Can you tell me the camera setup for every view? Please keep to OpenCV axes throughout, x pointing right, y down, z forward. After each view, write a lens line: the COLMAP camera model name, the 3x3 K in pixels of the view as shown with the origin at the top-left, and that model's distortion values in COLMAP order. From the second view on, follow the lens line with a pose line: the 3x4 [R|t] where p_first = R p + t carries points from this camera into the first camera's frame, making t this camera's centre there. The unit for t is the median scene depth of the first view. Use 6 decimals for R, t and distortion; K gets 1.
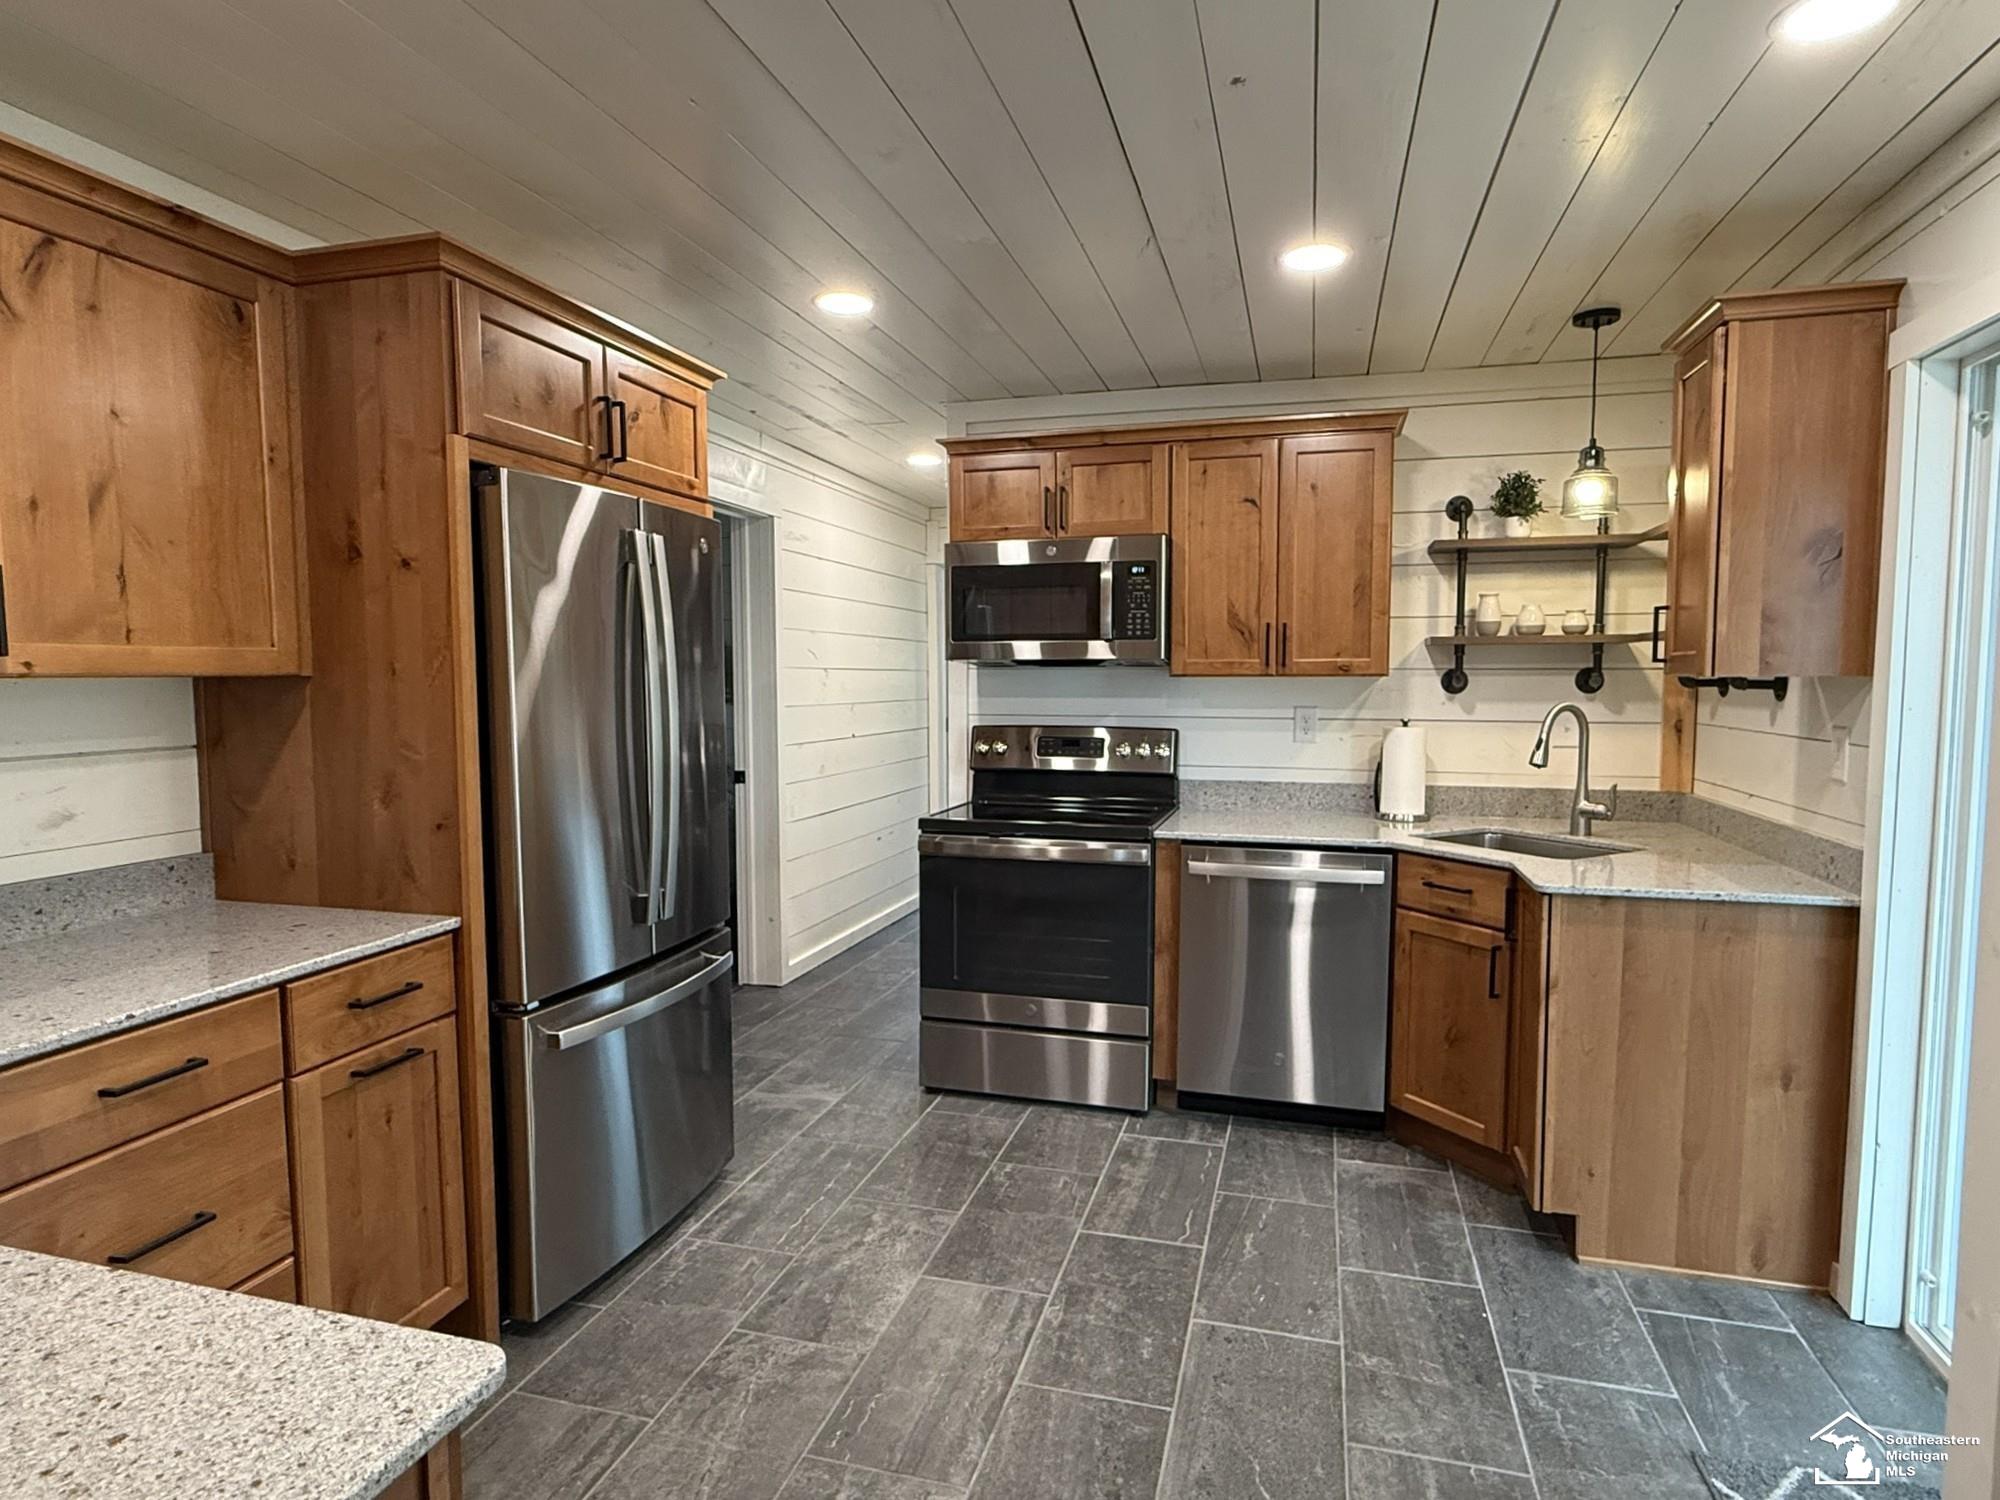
lens RADIAL K [[1111.8, 0, 1003.6], [0, 1111.8, 748.4], [0, 0, 1]] dist [-0.003166, -0.001692]
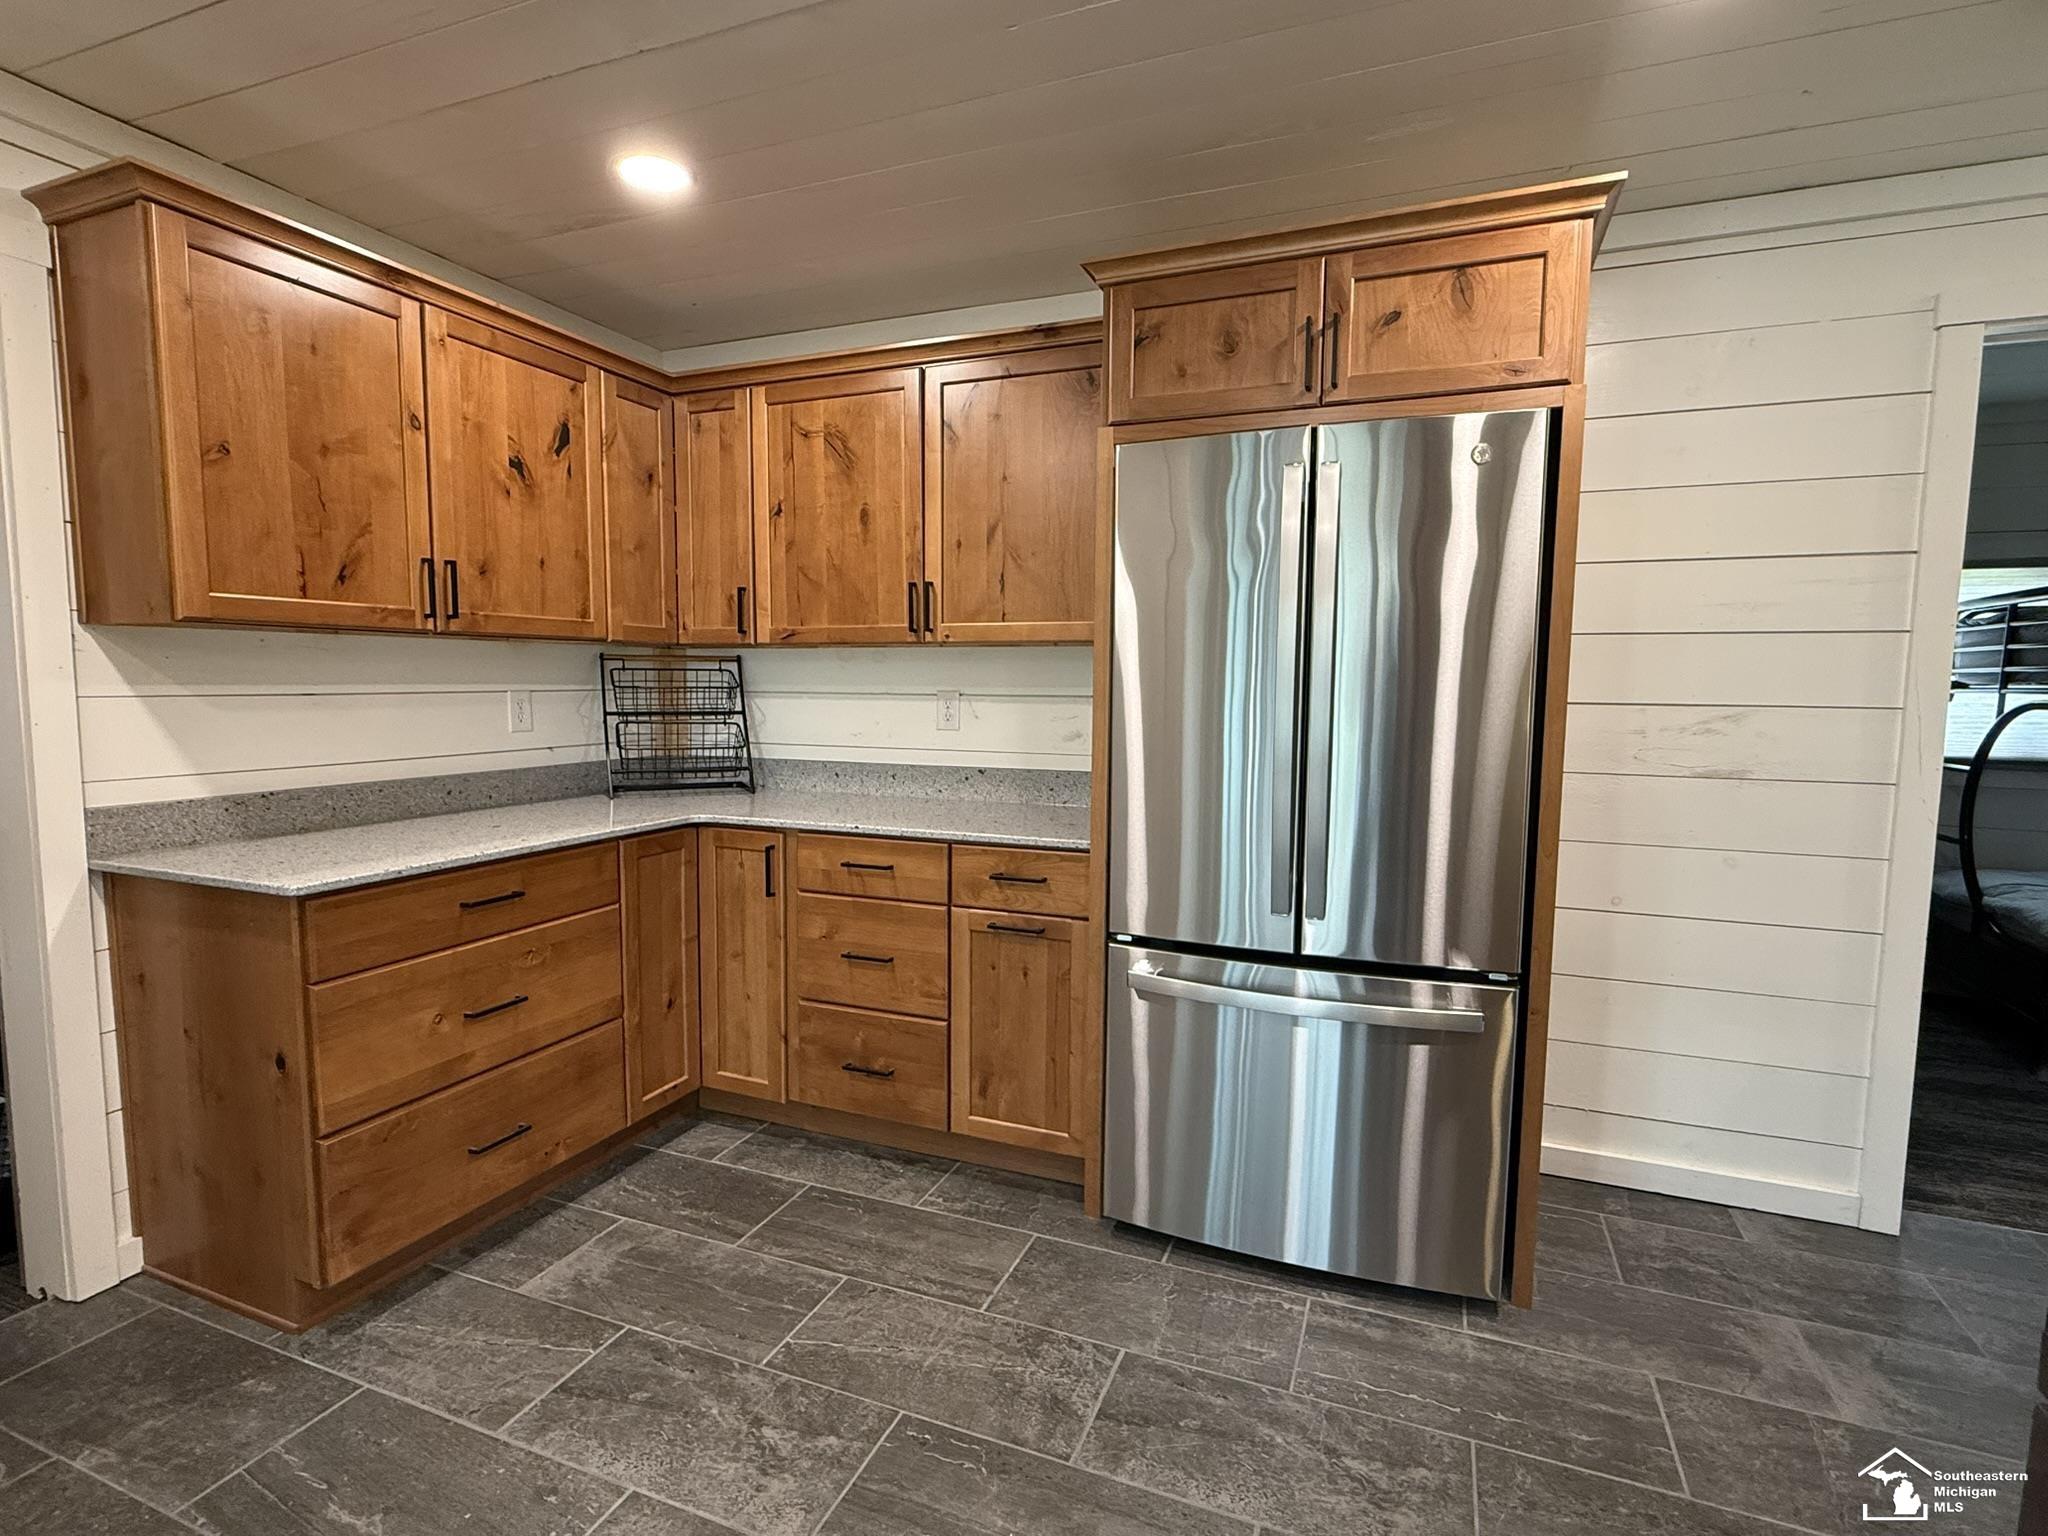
lens RADIAL K [[1006.2, 0, 1026.3], [0, 1006.2, 776.0], [0, 0, 1]] dist [-0.004620, -0.000172]
pose [[-0.114986, 0.091281, -0.989164, 0.389589], [-0.076239, 0.992021, 0.100407, -0.013092], [0.990437, 0.086958, -0.107109, 0.704666]]
